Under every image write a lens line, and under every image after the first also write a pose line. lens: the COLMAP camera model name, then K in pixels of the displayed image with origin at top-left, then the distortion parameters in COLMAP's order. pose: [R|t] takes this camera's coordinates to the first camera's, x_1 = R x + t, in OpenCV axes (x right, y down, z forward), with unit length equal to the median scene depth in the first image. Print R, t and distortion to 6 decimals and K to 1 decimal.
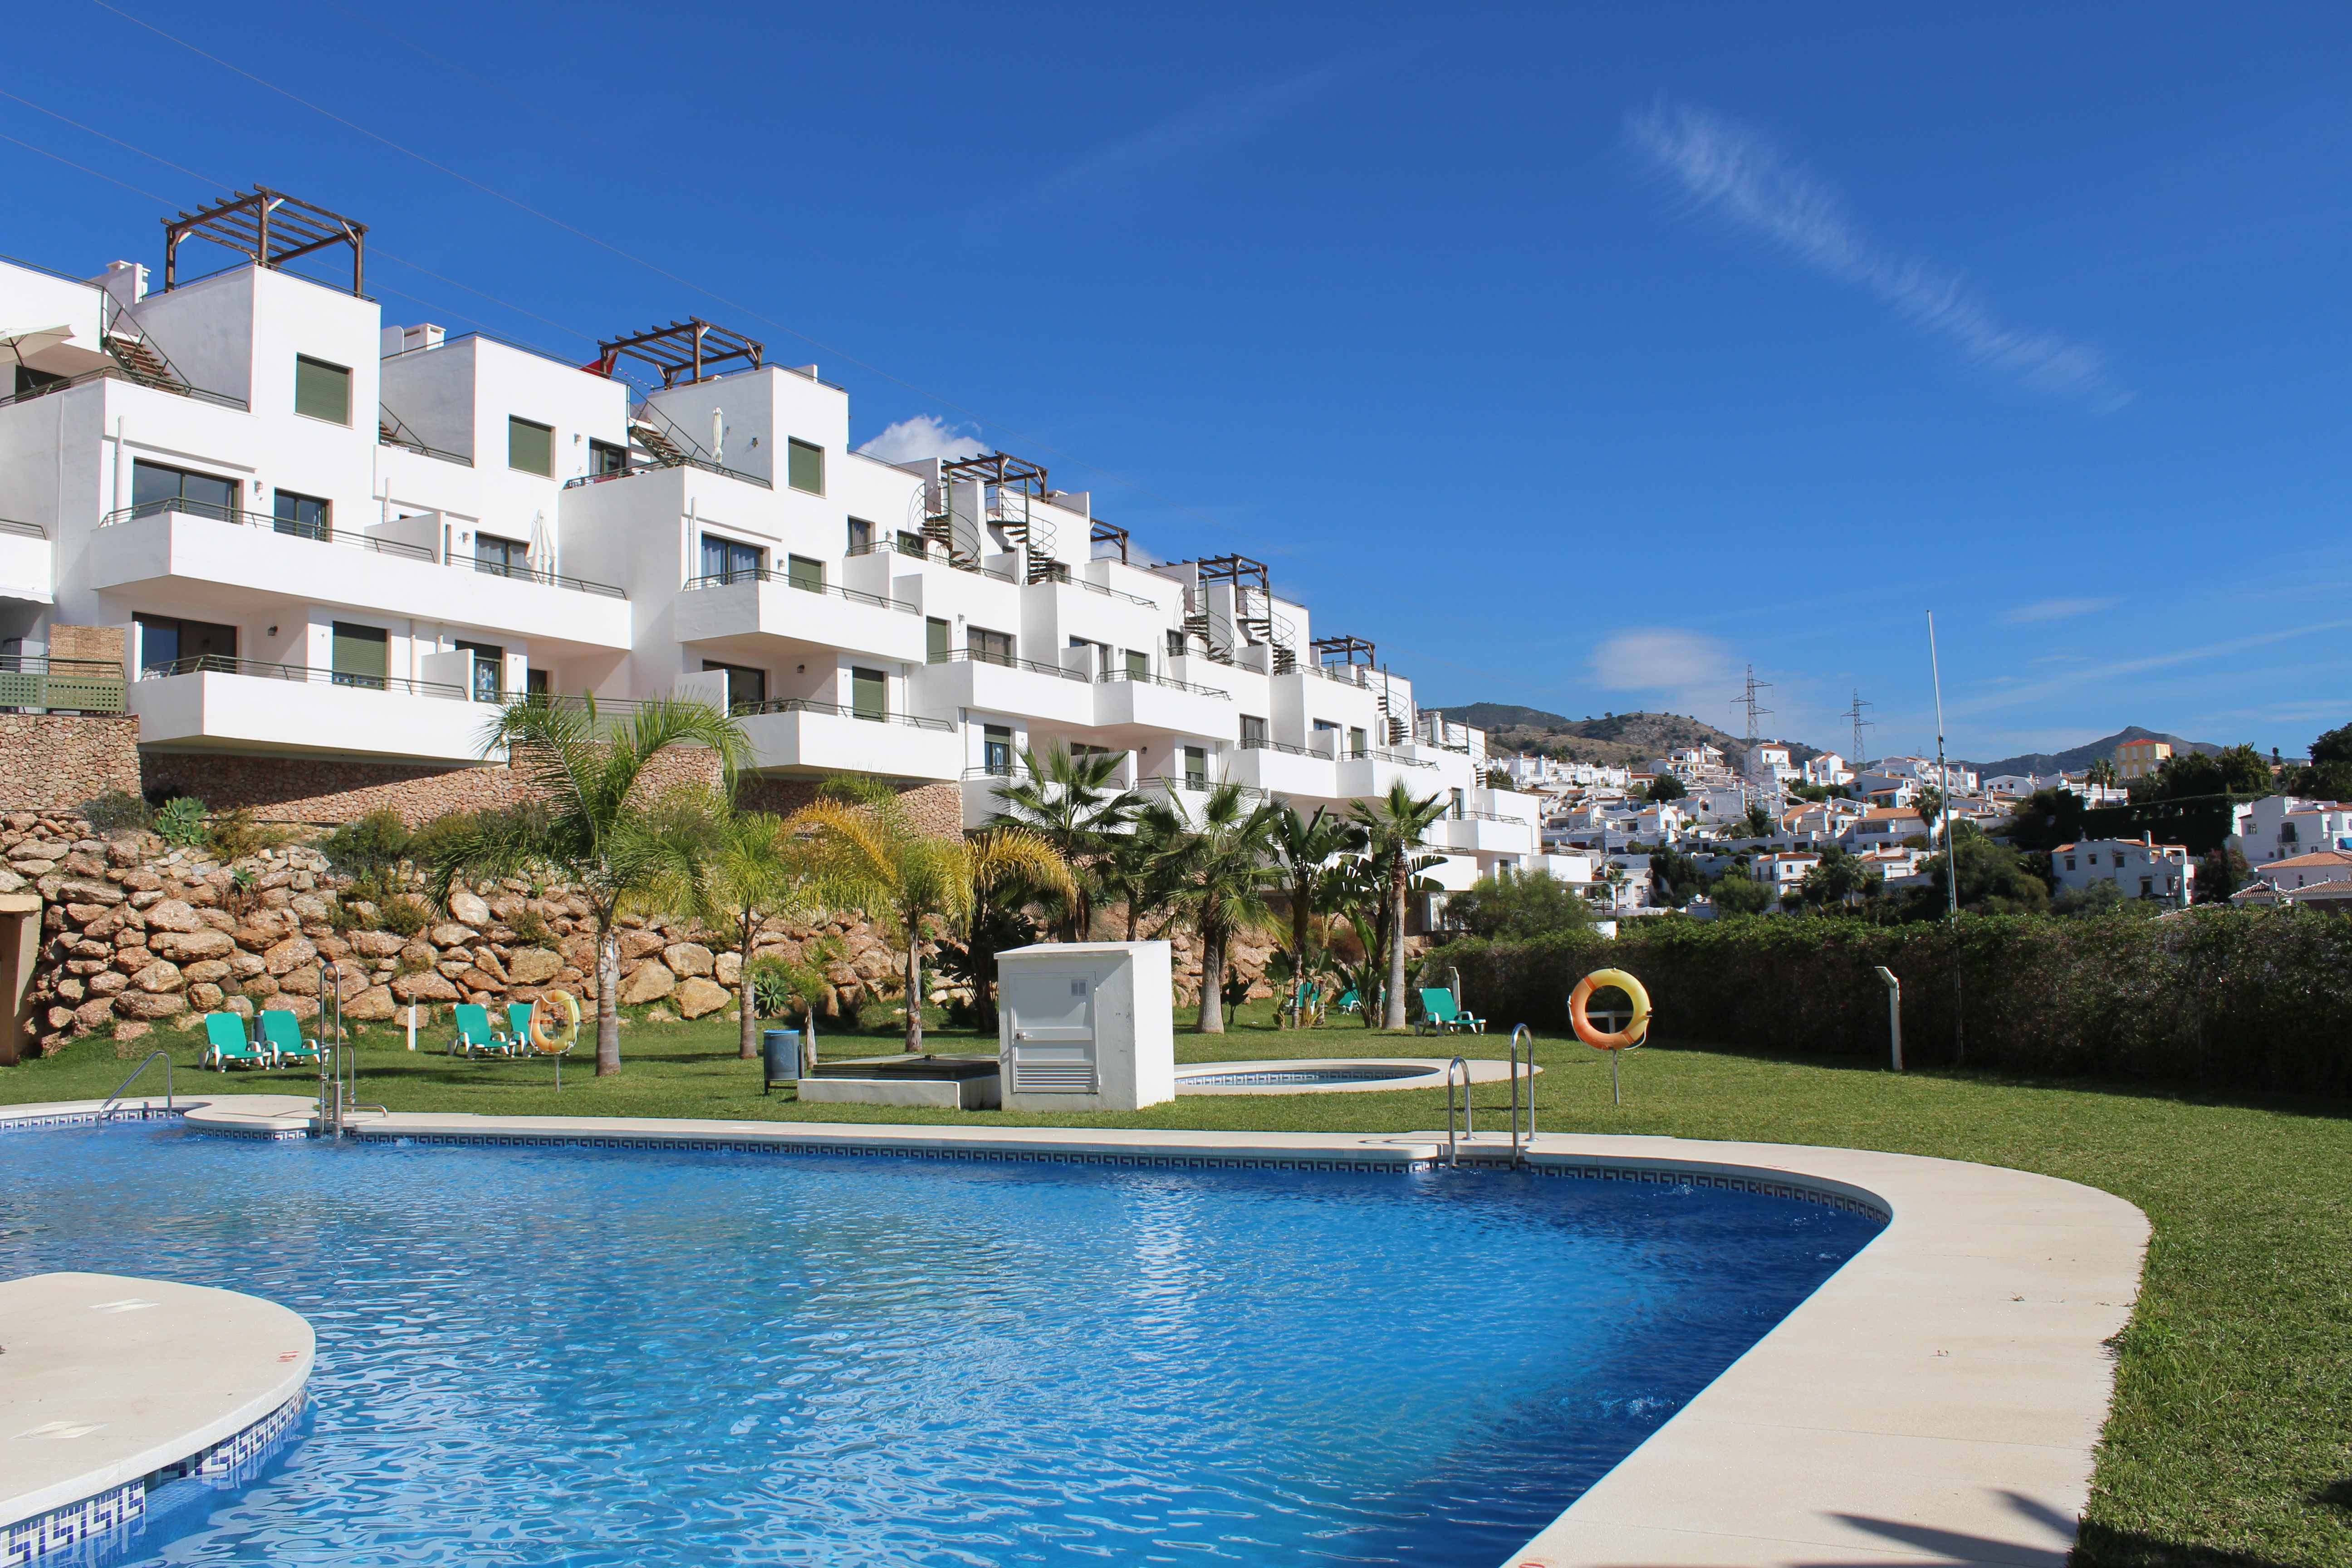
lens RADIAL K [[1974.8, 0, 1169.5], [0, 1974.8, 791.4], [0, 0, 1]] dist [-0.179180, 0.163851]
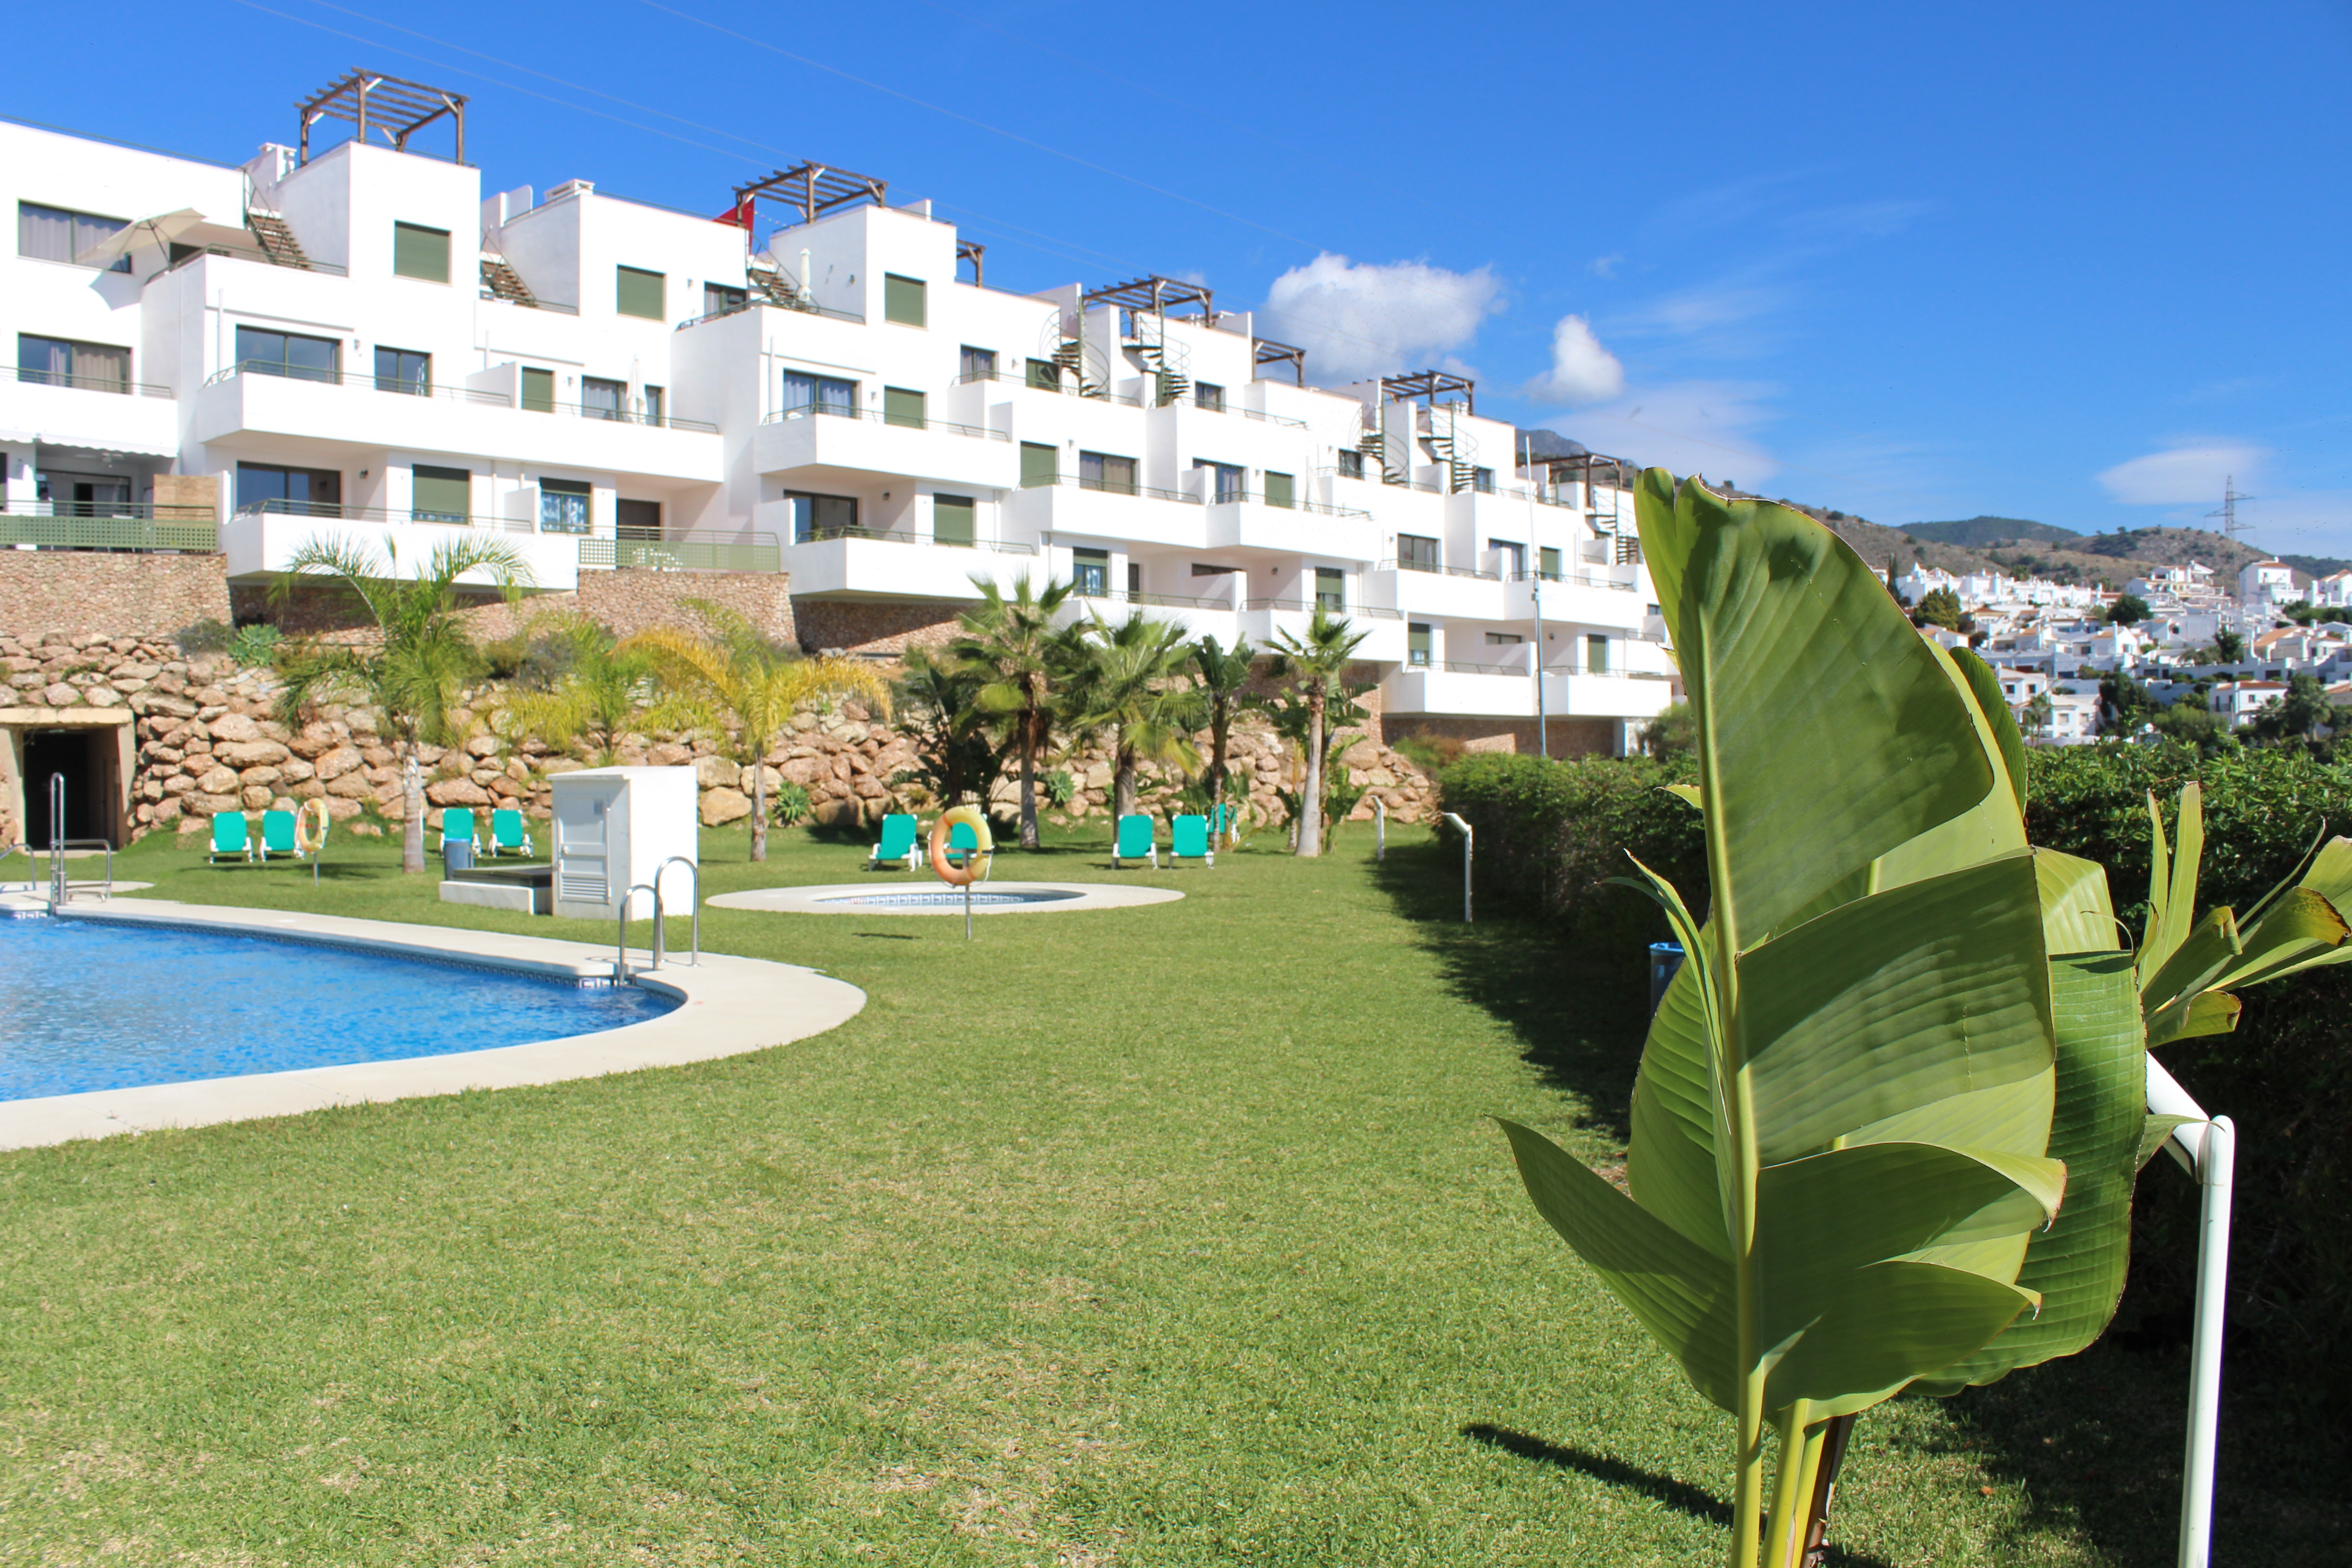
lens RADIAL K [[1974.8, 0, 1169.5], [0, 1974.8, 791.4], [0, 0, 1]] dist [-0.179180, 0.163851]
pose [[0.969173, 0.026105, -0.244994, 0.262554], [-0.002595, 0.995398, 0.095797, -0.007364], [0.246367, -0.092208, 0.964780, 0.012776]]
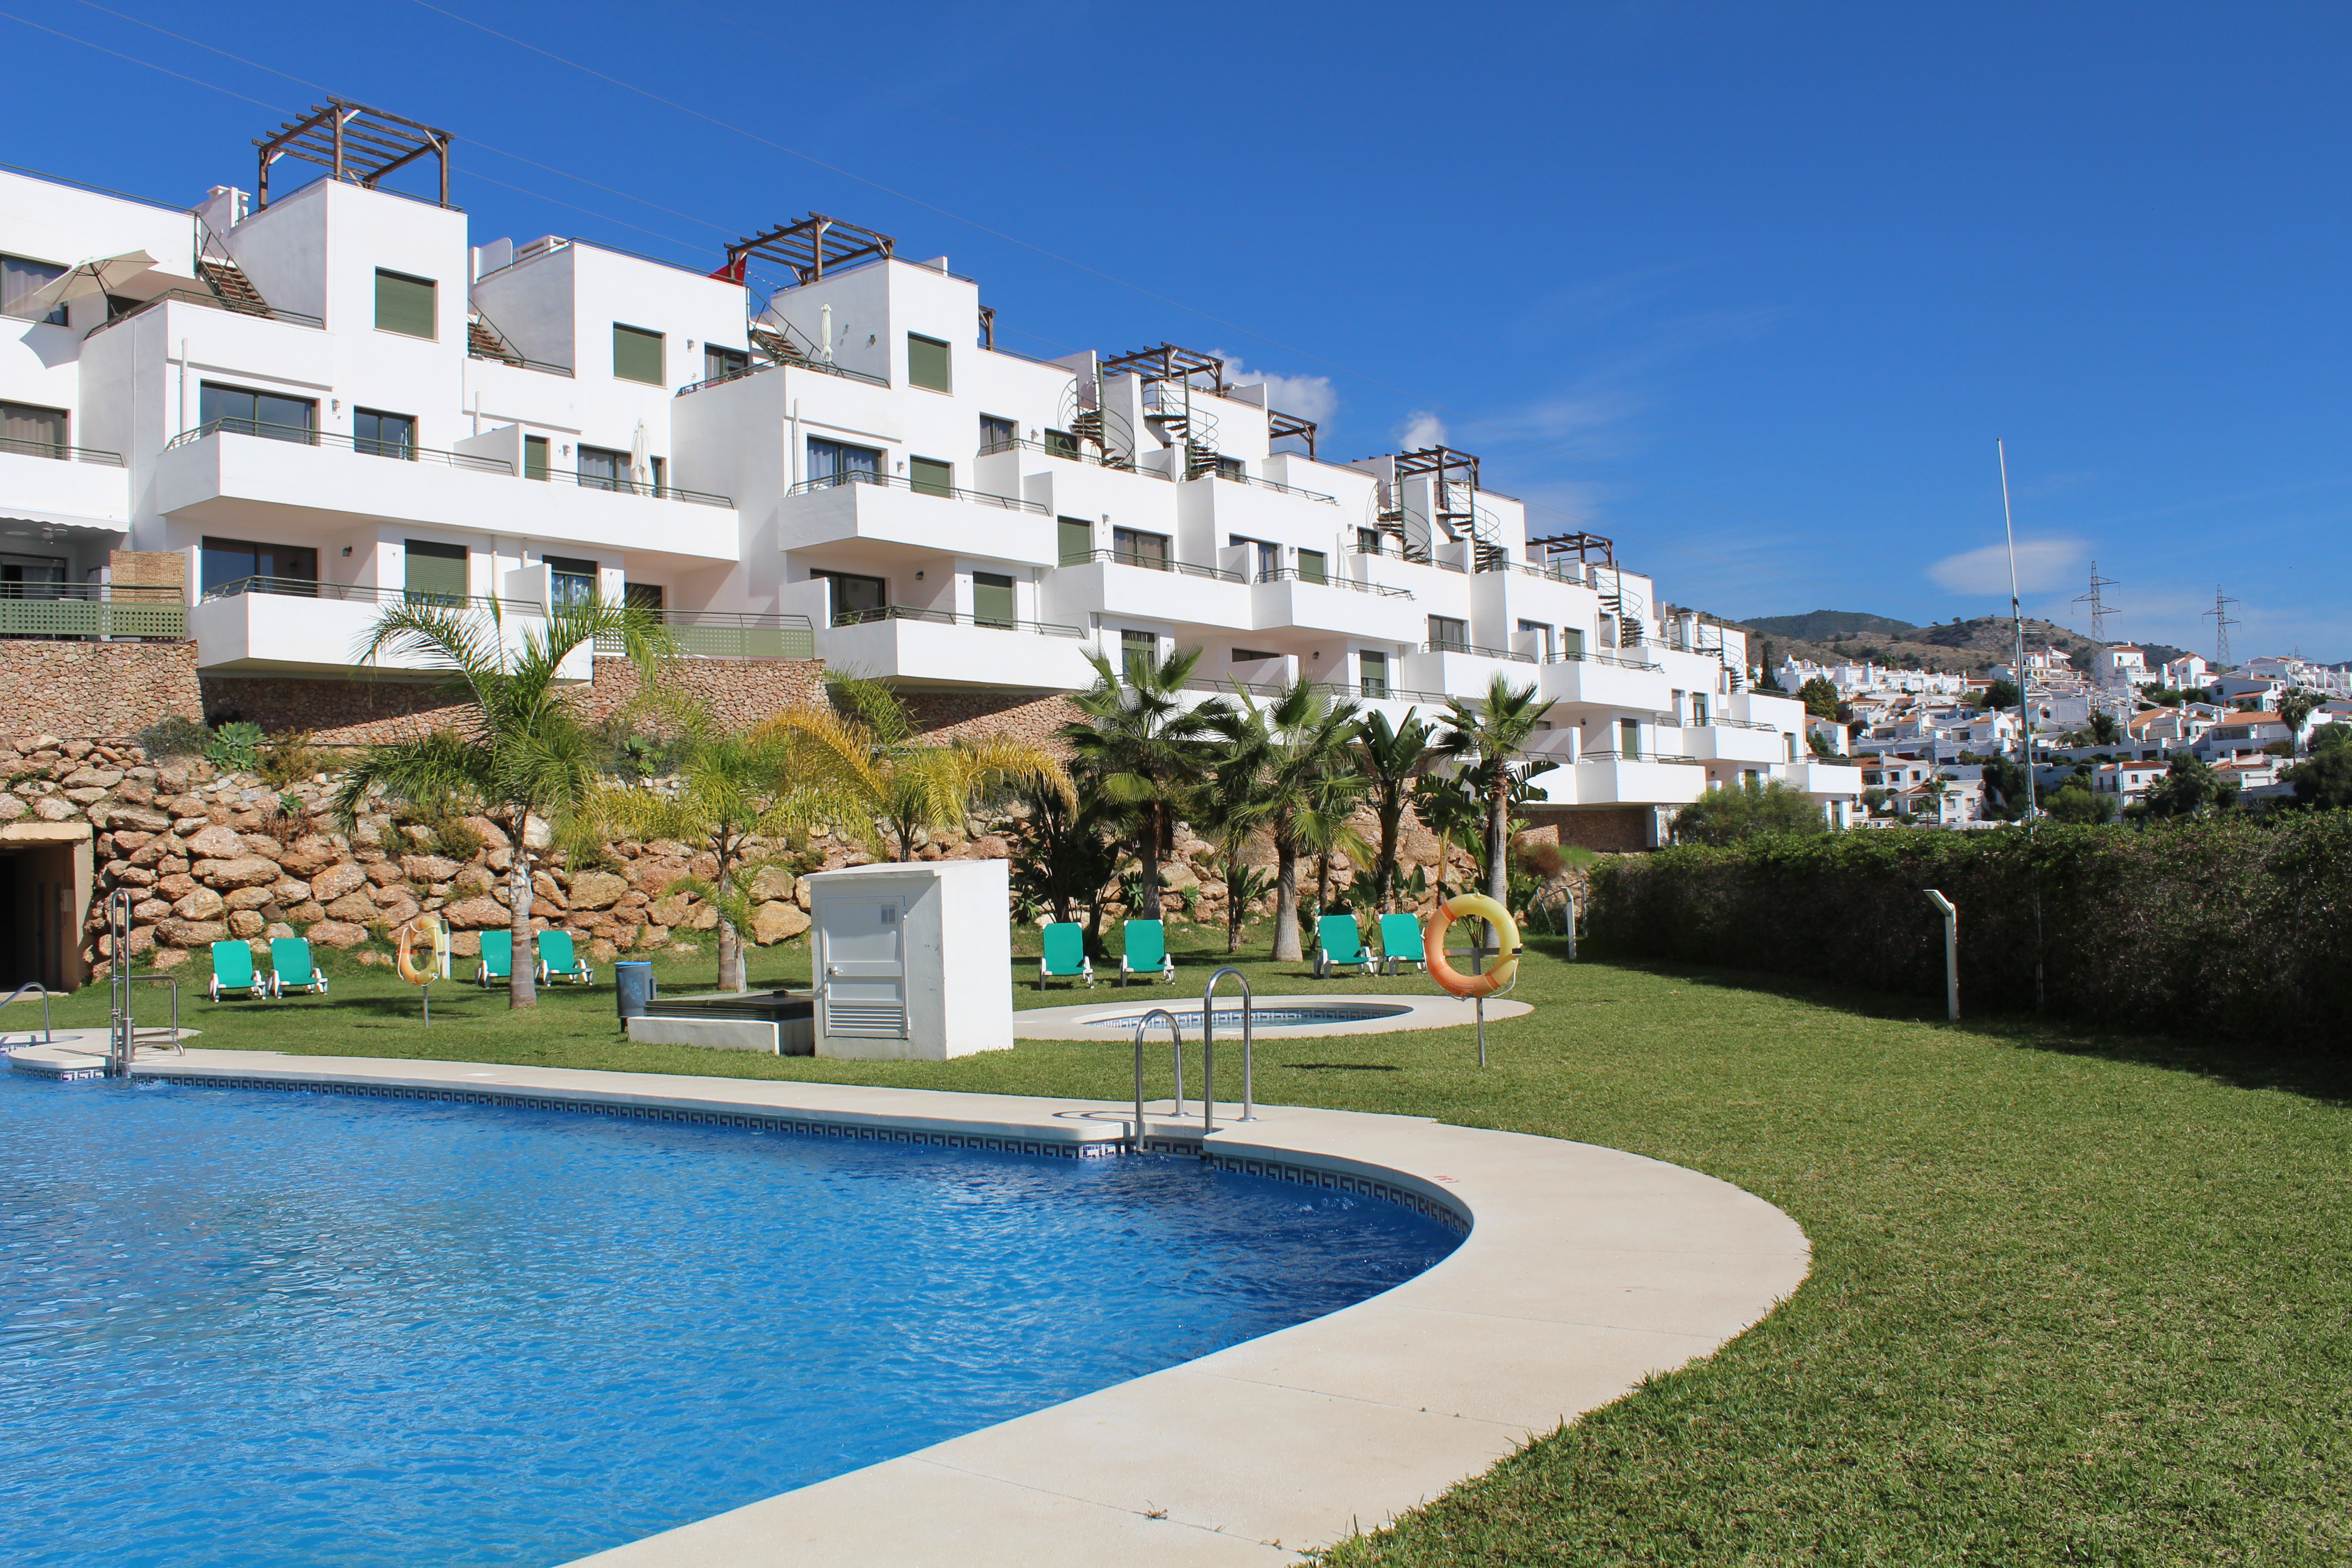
lens RADIAL K [[1988.2, 0, 1164.0], [0, 1988.2, 785.9], [0, 0, 1]] dist [-0.175814, 0.163149]
pose [[0.985289, -0.011422, -0.170512, 0.108000], [0.017928, 0.999167, 0.036664, 0.007210], [0.169951, -0.039182, 0.984673, 0.087594]]
